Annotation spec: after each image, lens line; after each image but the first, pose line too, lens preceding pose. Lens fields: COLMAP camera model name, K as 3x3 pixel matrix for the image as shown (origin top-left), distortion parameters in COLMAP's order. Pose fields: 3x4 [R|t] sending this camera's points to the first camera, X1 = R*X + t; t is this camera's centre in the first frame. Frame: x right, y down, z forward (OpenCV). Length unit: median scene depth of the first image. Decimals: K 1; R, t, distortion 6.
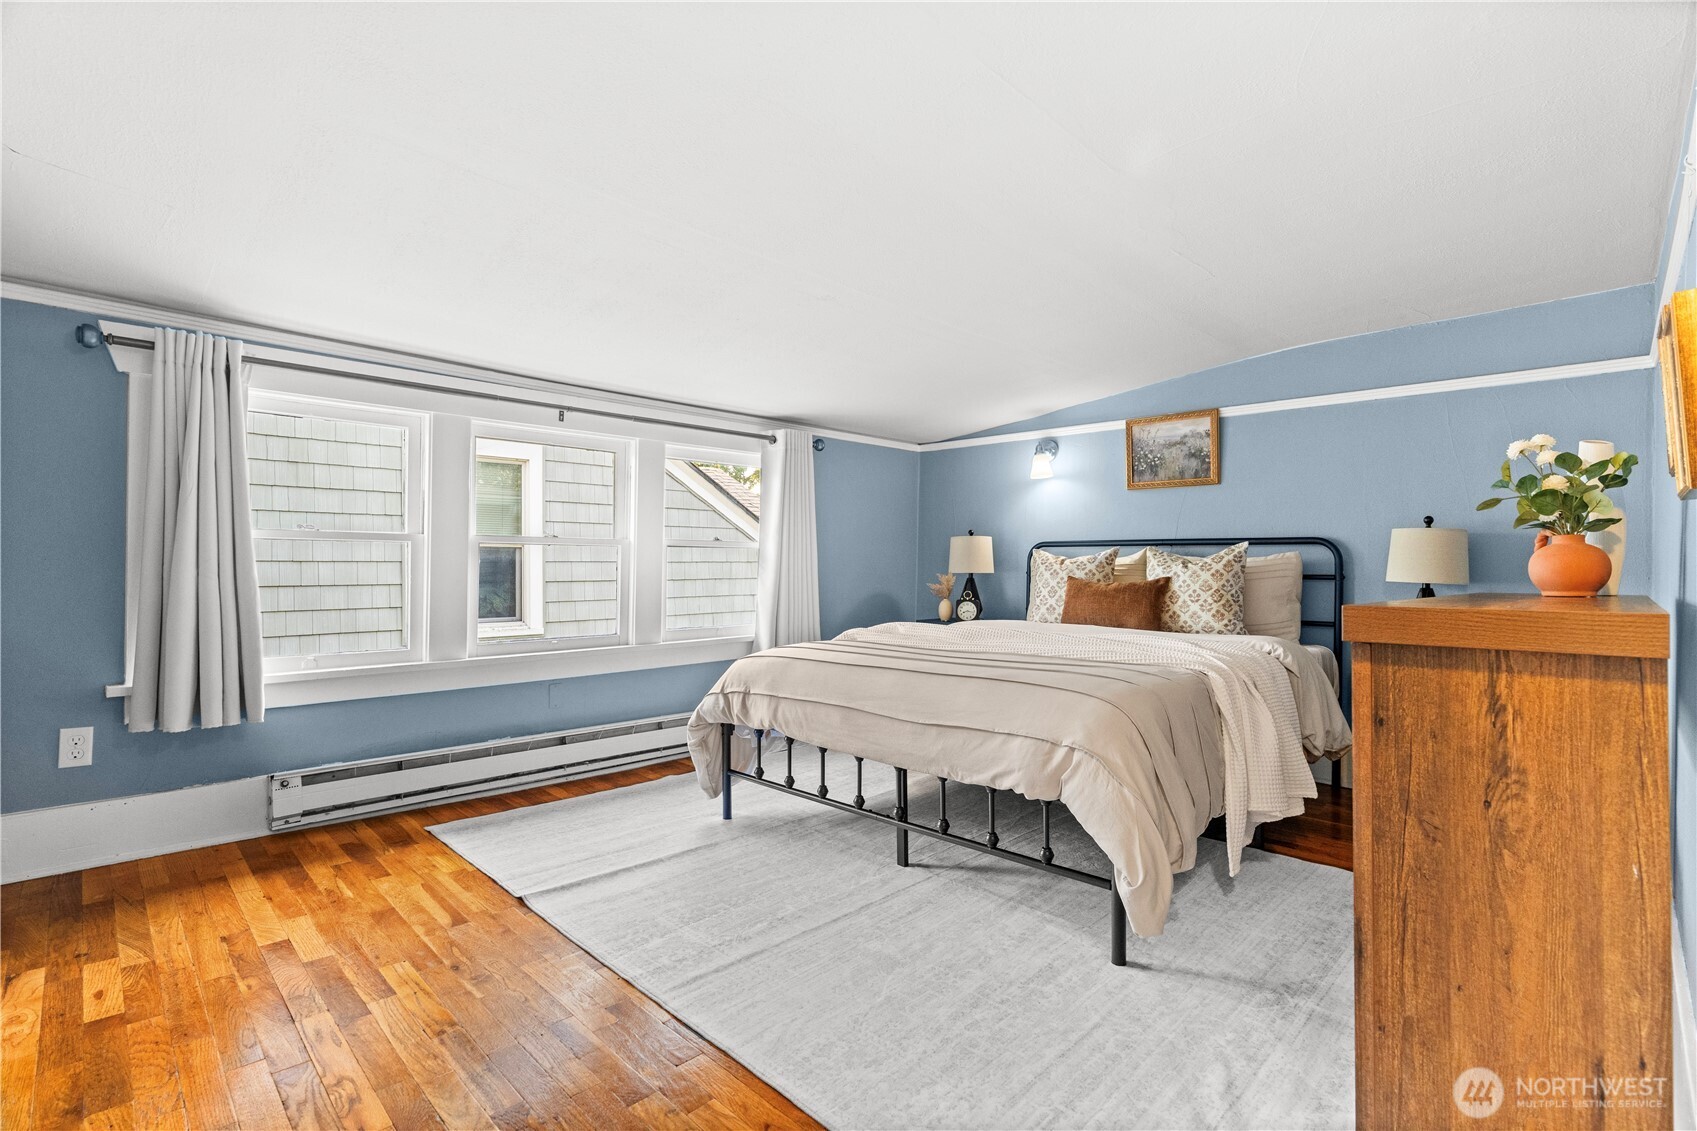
lens RADIAL K [[777.1, 0, 858.6], [0, 777.1, 563.0], [0, 0, 1]] dist [0.002849, 0.000370]
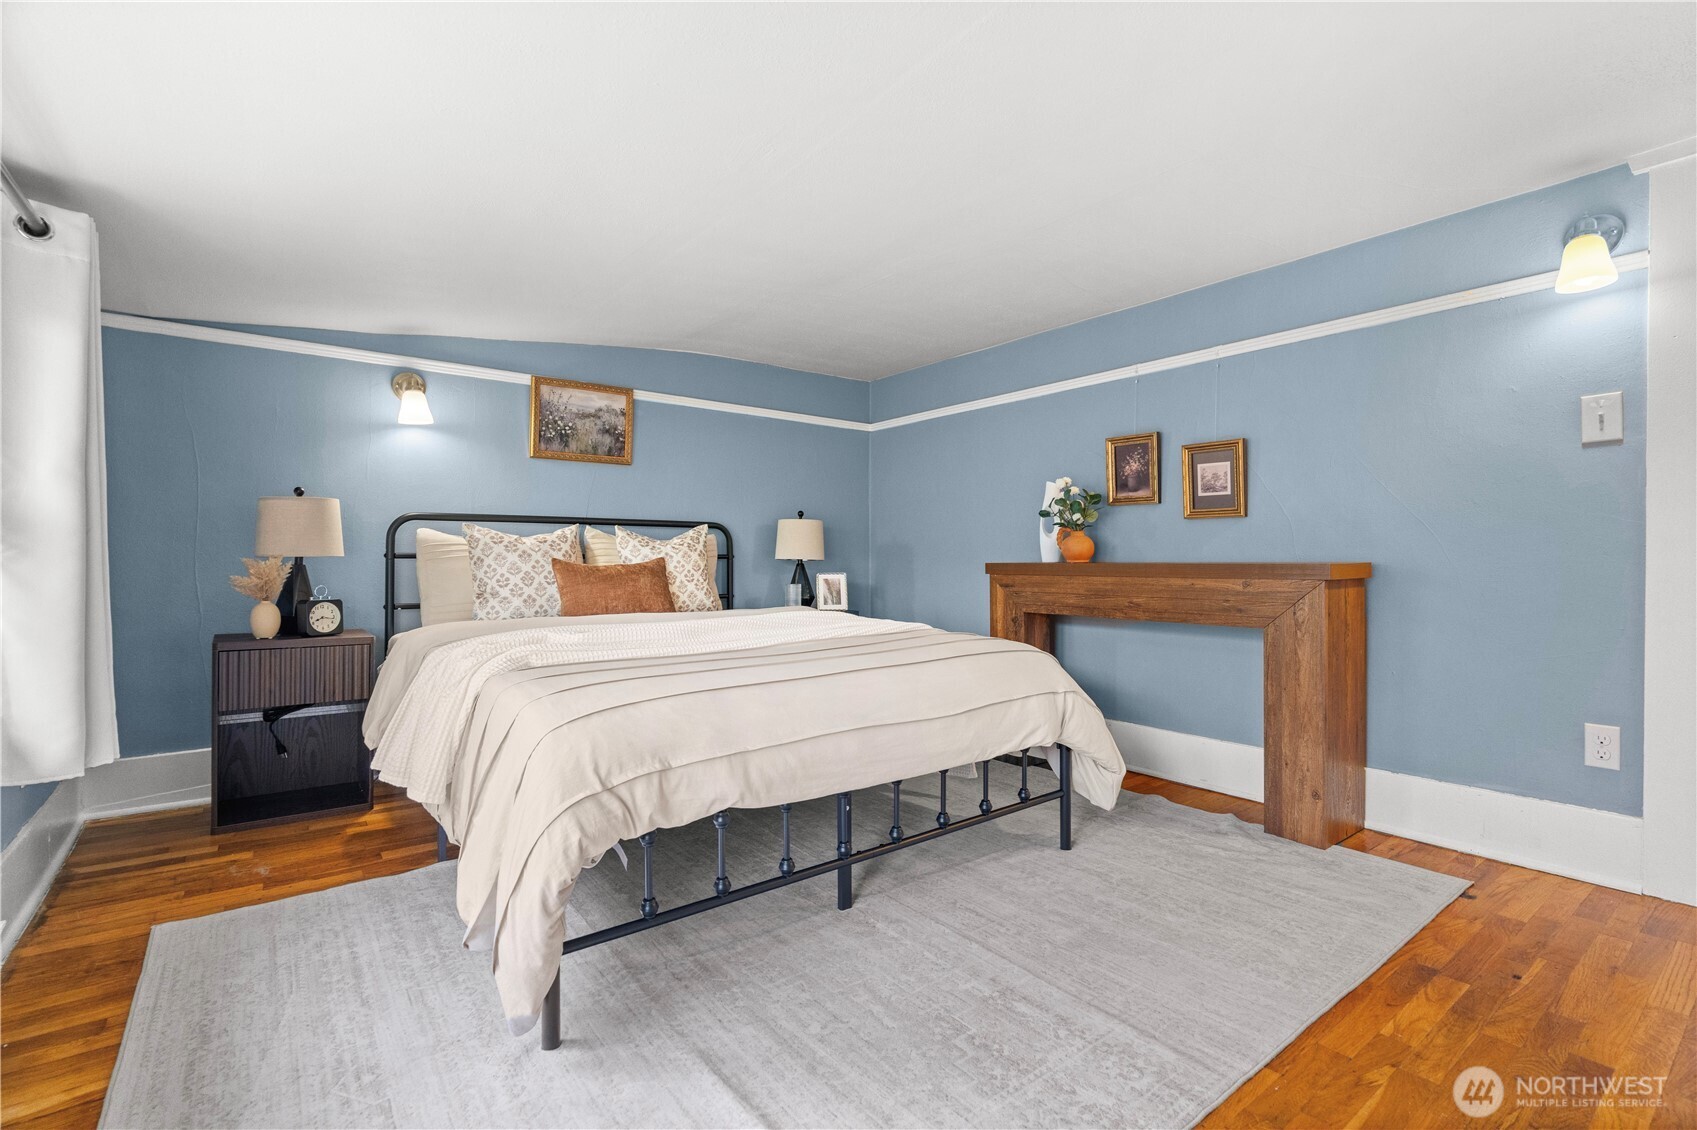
lens RADIAL K [[777.1, 0, 858.6], [0, 777.1, 562.5], [0, 0, 1]] dist [0.002849, 0.000370]
pose [[0.139060, -0.016070, 0.990154, -0.491034], [-0.004715, 0.999846, 0.016889, 0.005634], [-0.990273, -0.007017, 0.138963, 0.571191]]
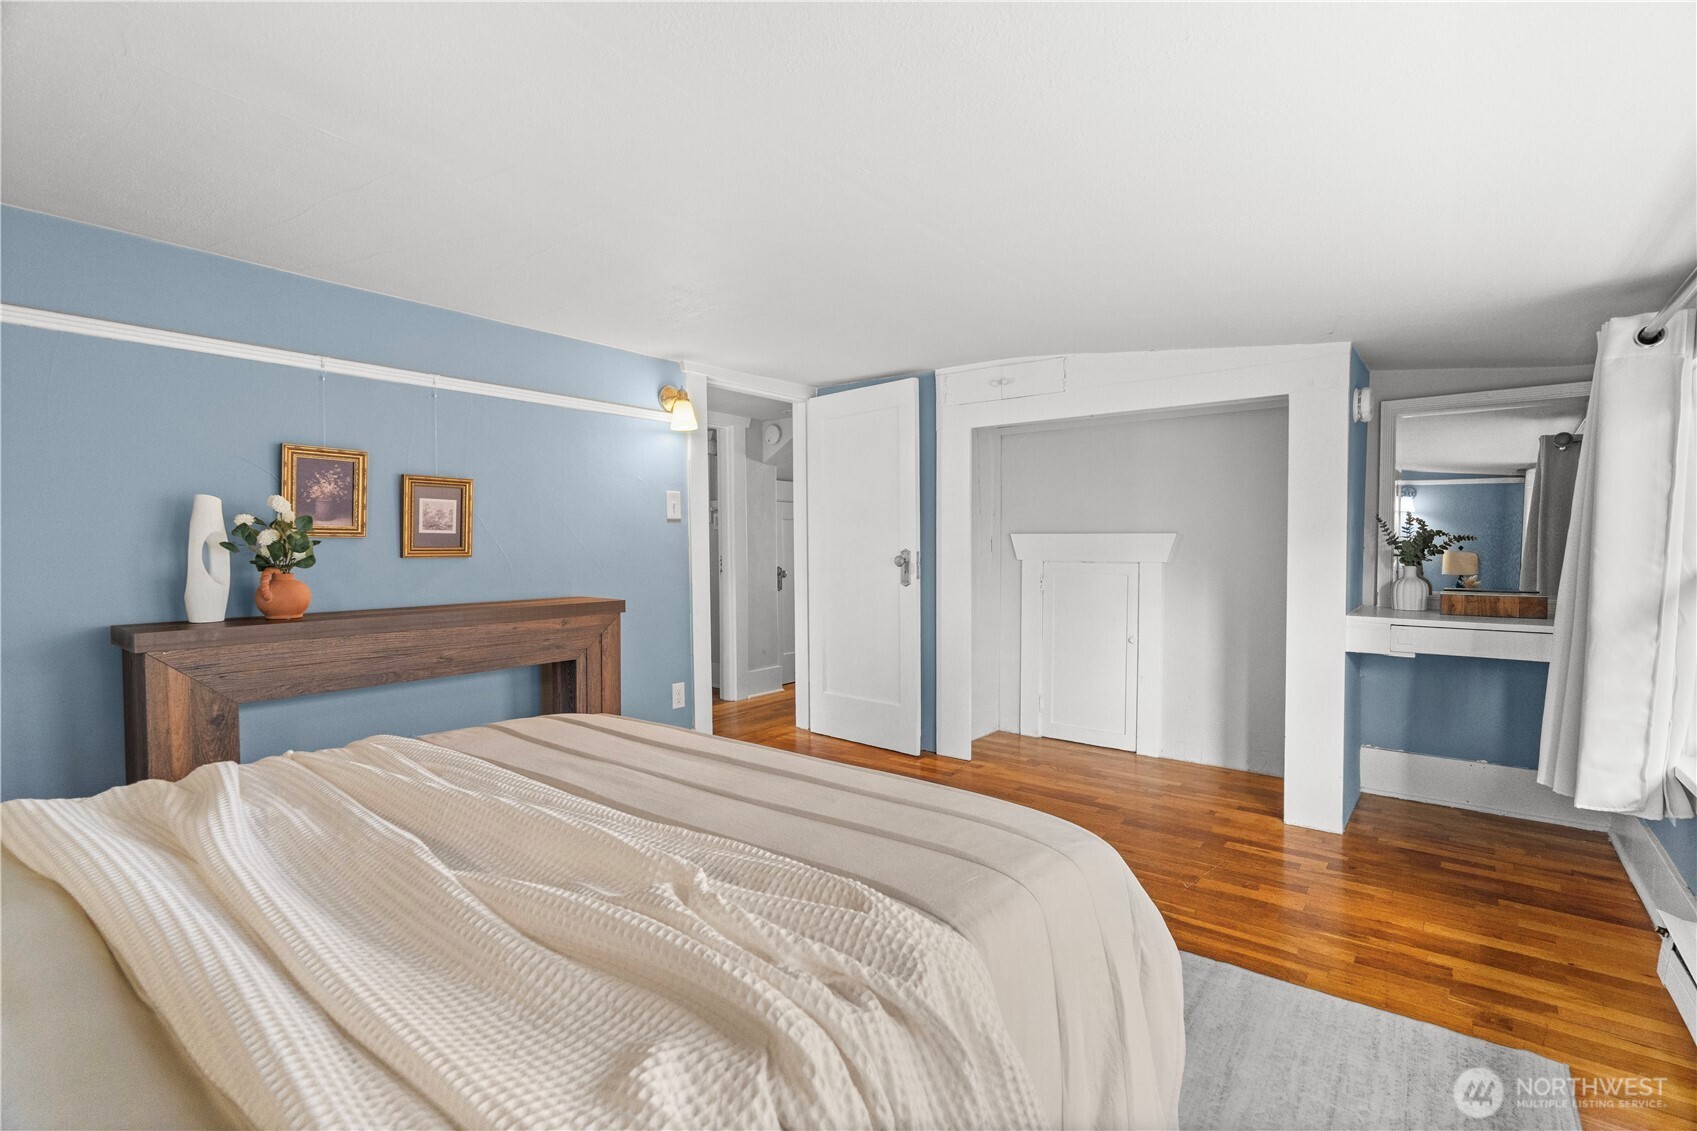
lens RADIAL K [[777.1, 0, 858.6], [0, 777.1, 563.0], [0, 0, 1]] dist [0.002849, 0.000370]
pose [[-0.993762, 0.000099, -0.111522, 0.026639], [-0.001038, 0.999948, 0.010137, -0.030713], [0.111517, 0.010190, -0.993710, 1.107094]]
